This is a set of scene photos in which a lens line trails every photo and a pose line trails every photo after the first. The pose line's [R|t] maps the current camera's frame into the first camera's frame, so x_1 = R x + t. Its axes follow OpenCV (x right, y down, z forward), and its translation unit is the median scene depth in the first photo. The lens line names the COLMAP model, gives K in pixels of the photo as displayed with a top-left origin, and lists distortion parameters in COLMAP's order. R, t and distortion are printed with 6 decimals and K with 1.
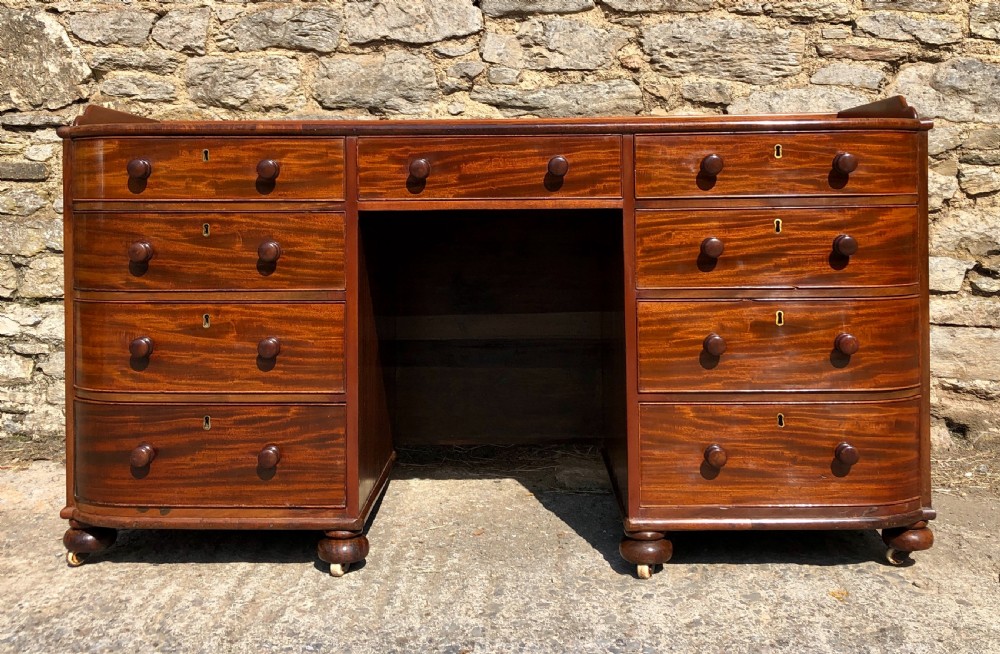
lens RADIAL K [[1082.3, 0, 490.7], [0, 1082.3, 227.8], [0, 0, 1]] dist [0.072910, 0.000000]
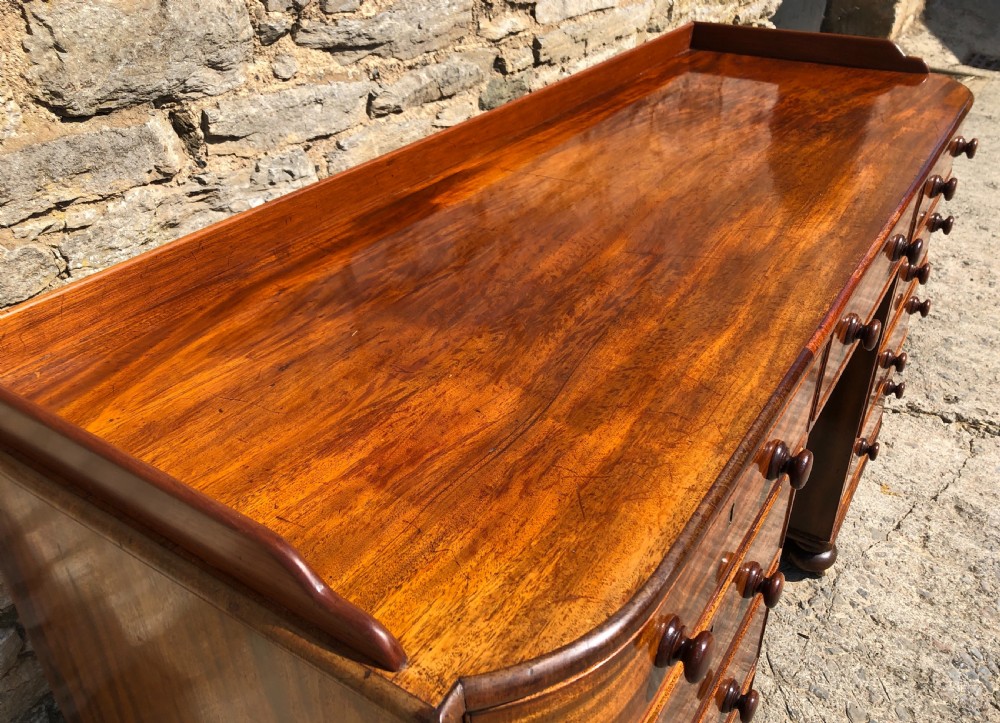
lens RADIAL K [[826.0, 0, 502.2], [0, 826.0, 341.7], [0, 0, 1]] dist [0.001312, 0.019983]
pose [[0.522201, -0.436886, 0.732419, -0.364026], [0.027224, 0.866919, 0.497705, -0.202619], [-0.852388, -0.239962, 0.464599, 0.669765]]
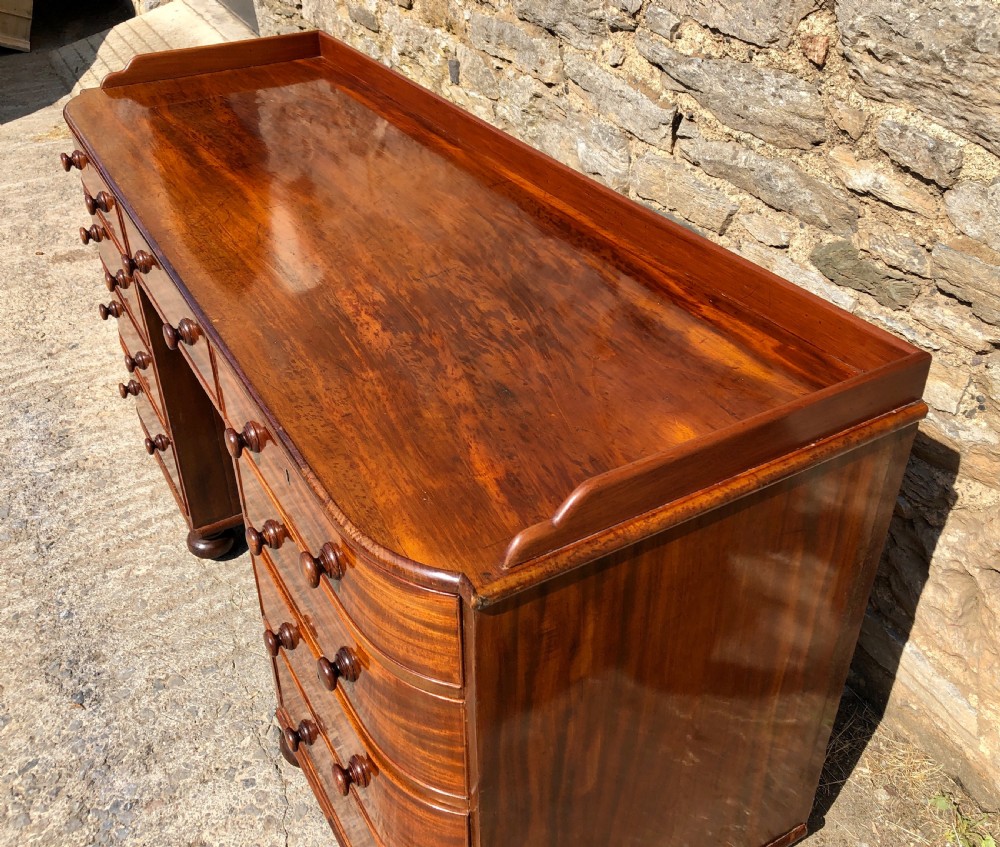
lens RADIAL K [[962.2, 0, 461.0], [0, 962.2, 398.7], [0, 0, 1]] dist [0.016493, 0.000000]
pose [[0.507790, 0.480602, -0.714962, 0.455343], [-0.003606, 0.831101, 0.556110, -0.270042], [0.861473, -0.279809, 0.423758, 0.611850]]
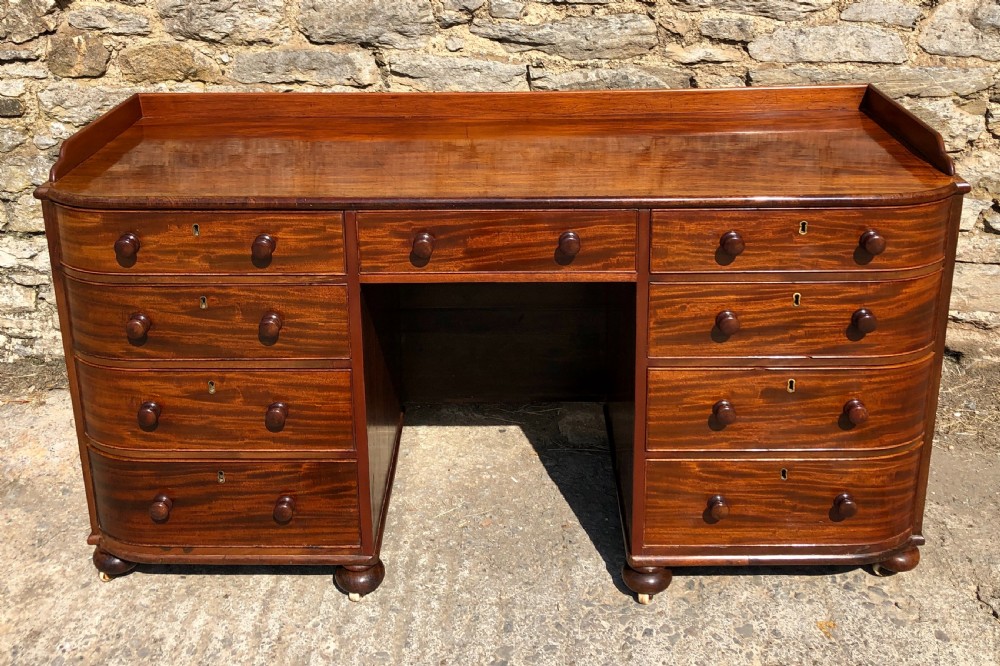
lens RADIAL K [[1087.3, 0, 488.5], [0, 1087.3, 212.2], [0, 0, 1]] dist [0.055314, 0.000000]
pose [[0.999945, -0.009398, 0.004671, -0.009087], [0.007489, 0.950759, 0.309842, -0.264527], [-0.007353, -0.309790, 0.950777, 0.073531]]
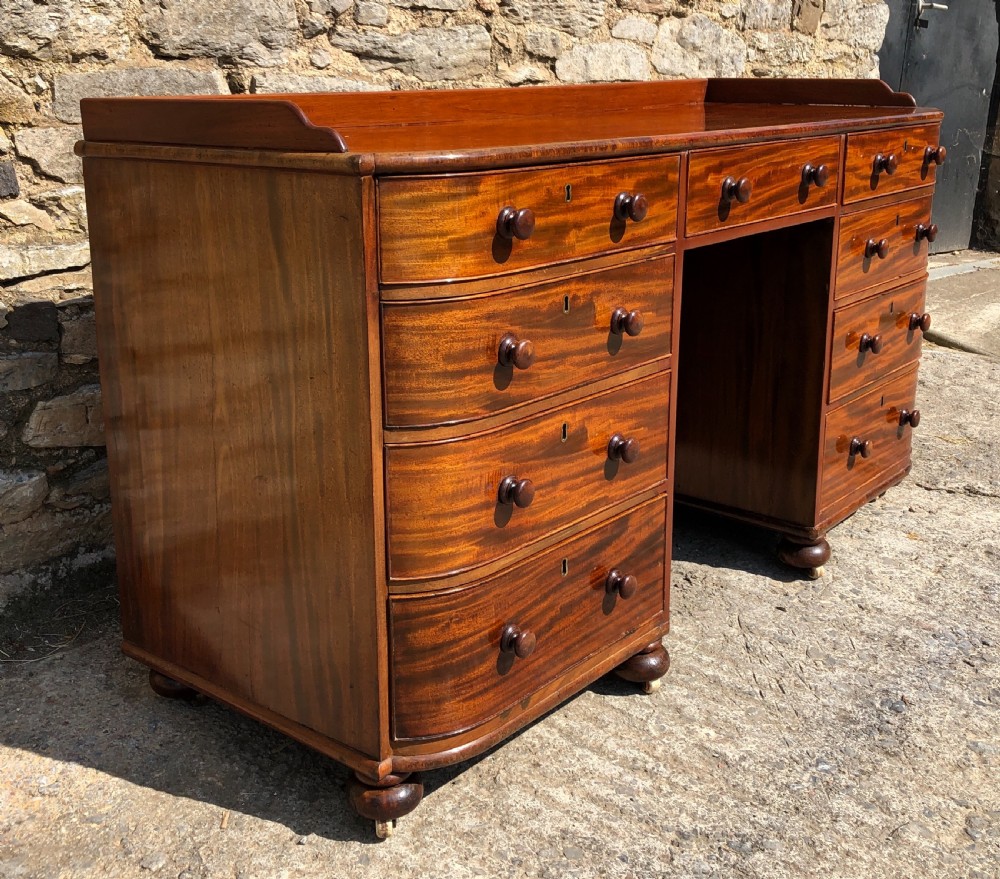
lens RADIAL K [[1221.0, 0, 483.4], [0, 1221.0, 403.6], [0, 0, 1]] dist [0.013101, 0.000000]
pose [[0.620292, -0.206552, 0.756686, -0.624604], [0.019977, 0.968552, 0.248008, -0.089476], [-0.784116, -0.138722, 0.604911, 0.408342]]
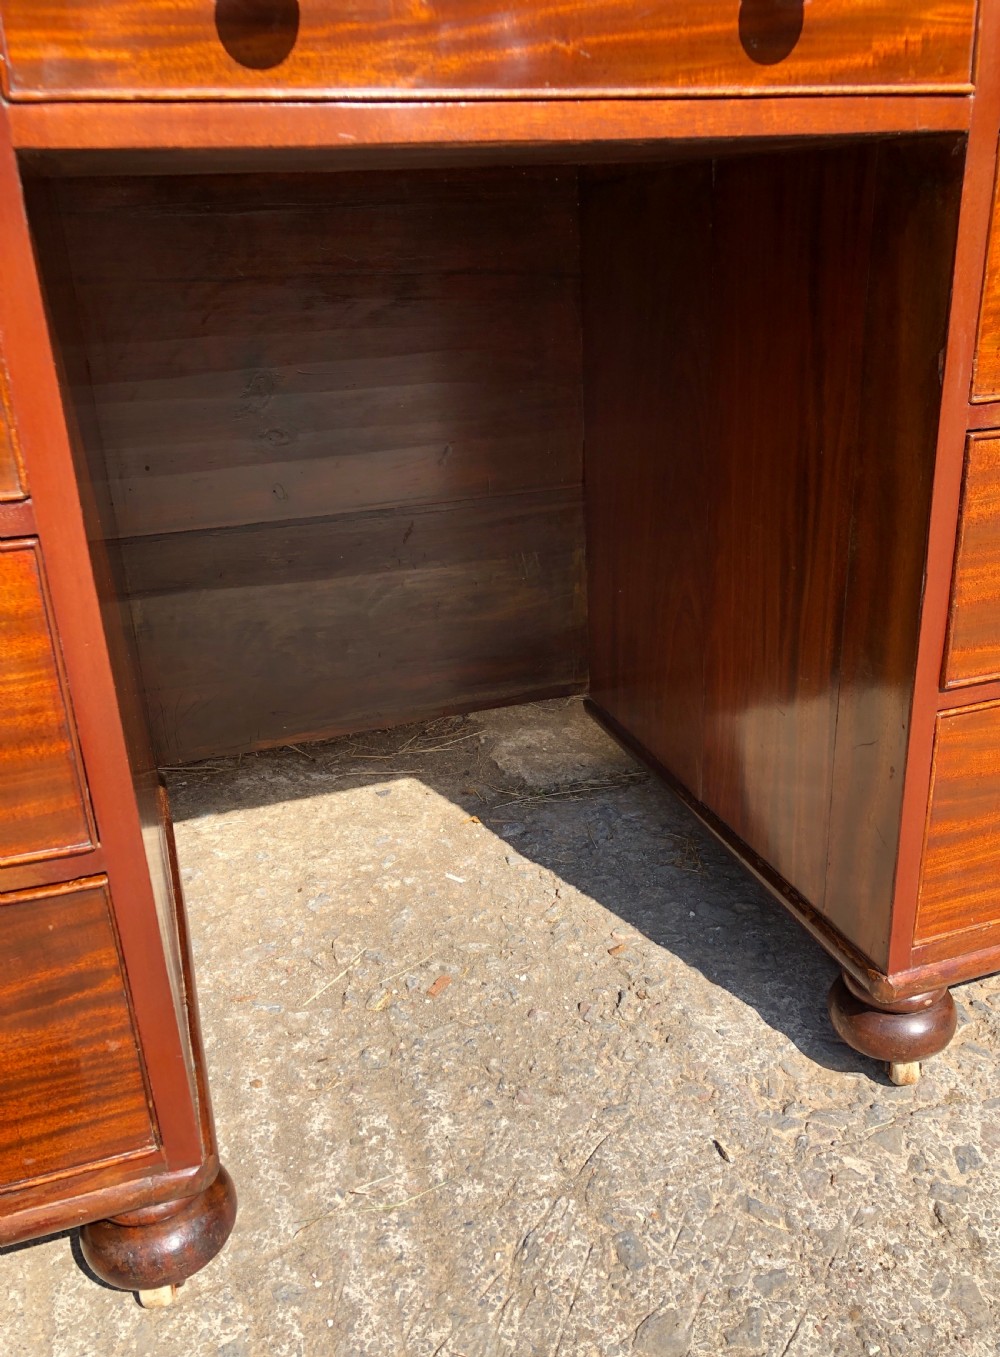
lens RADIAL K [[1131.3, 0, 521.7], [0, 1131.3, 691.3], [0, 0, 1]] dist [0.032900, -0.024029]
pose [[0.934656, -0.161274, 0.316874, -0.083611], [0.036919, 0.930417, 0.364639, 0.005178], [-0.353632, -0.329113, 0.875573, 0.503344]]
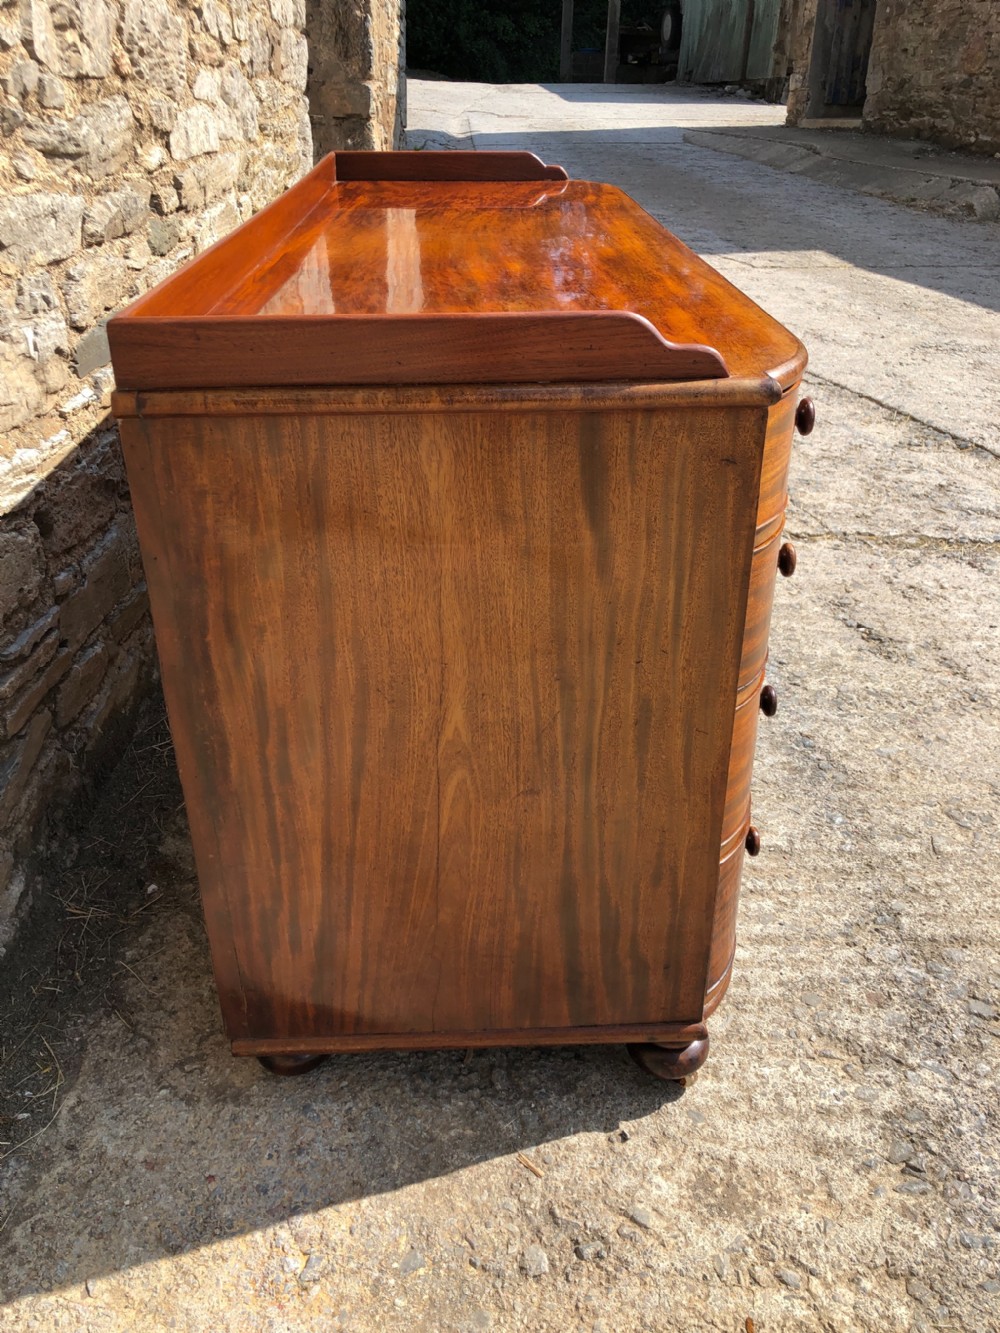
lens RADIAL K [[1090.0, 0, 512.6], [0, 1090.0, 666.7], [0, 0, 1]] dist [0.024110, -0.009750]
pose [[-0.067086, -0.479828, 0.874794, -0.595888], [0.025904, 0.875636, 0.482276, -0.148092], [-0.997411, 0.055014, -0.046313, 0.826947]]
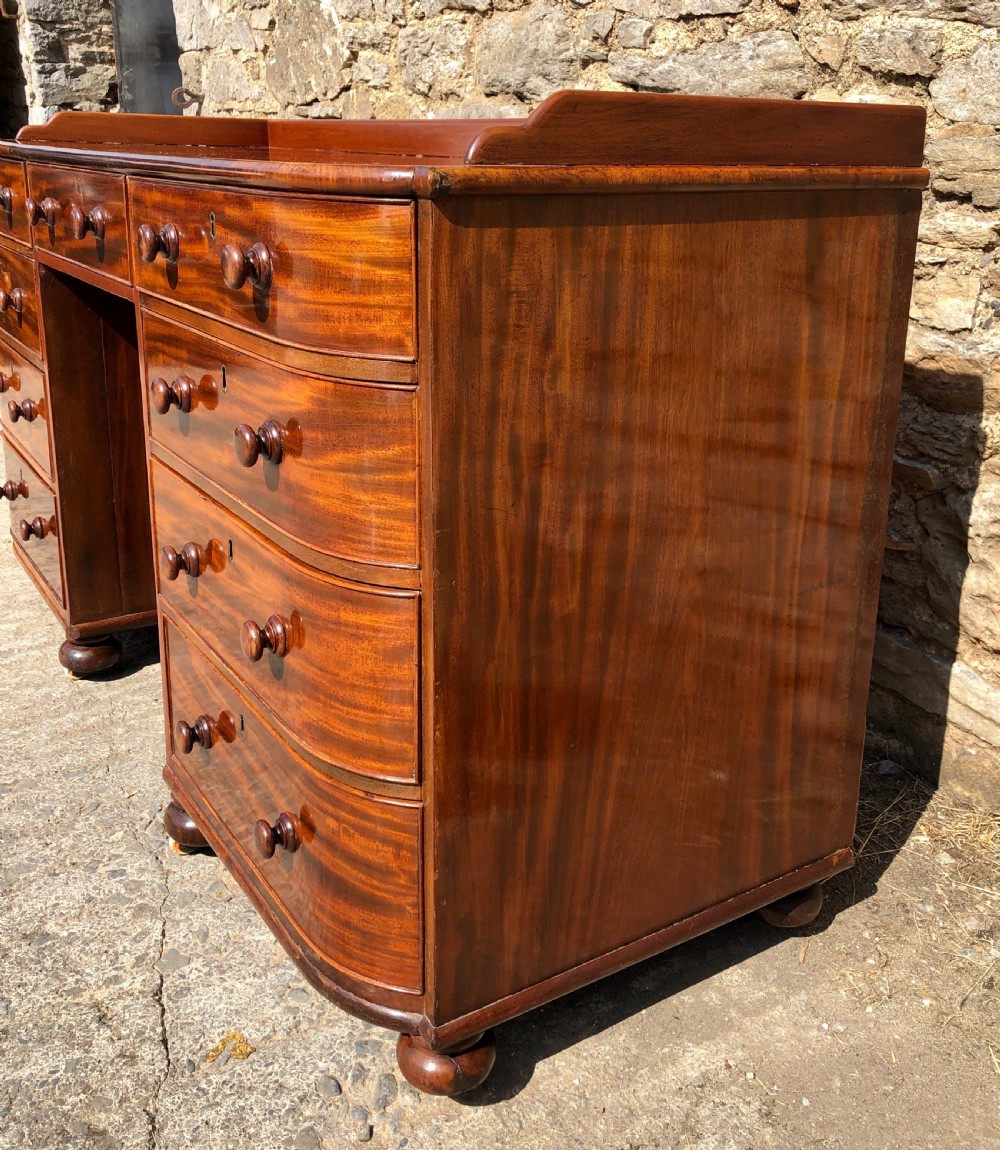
lens RADIAL K [[1165.2, 0, 510.9], [0, 1165.2, 496.5], [0, 0, 1]] dist [0.016689, 0.000000]
pose [[0.565800, 0.258588, -0.782945, 0.545193], [-0.046078, 0.957983, 0.283100, -0.075924], [0.823254, -0.124102, 0.553942, 0.562420]]
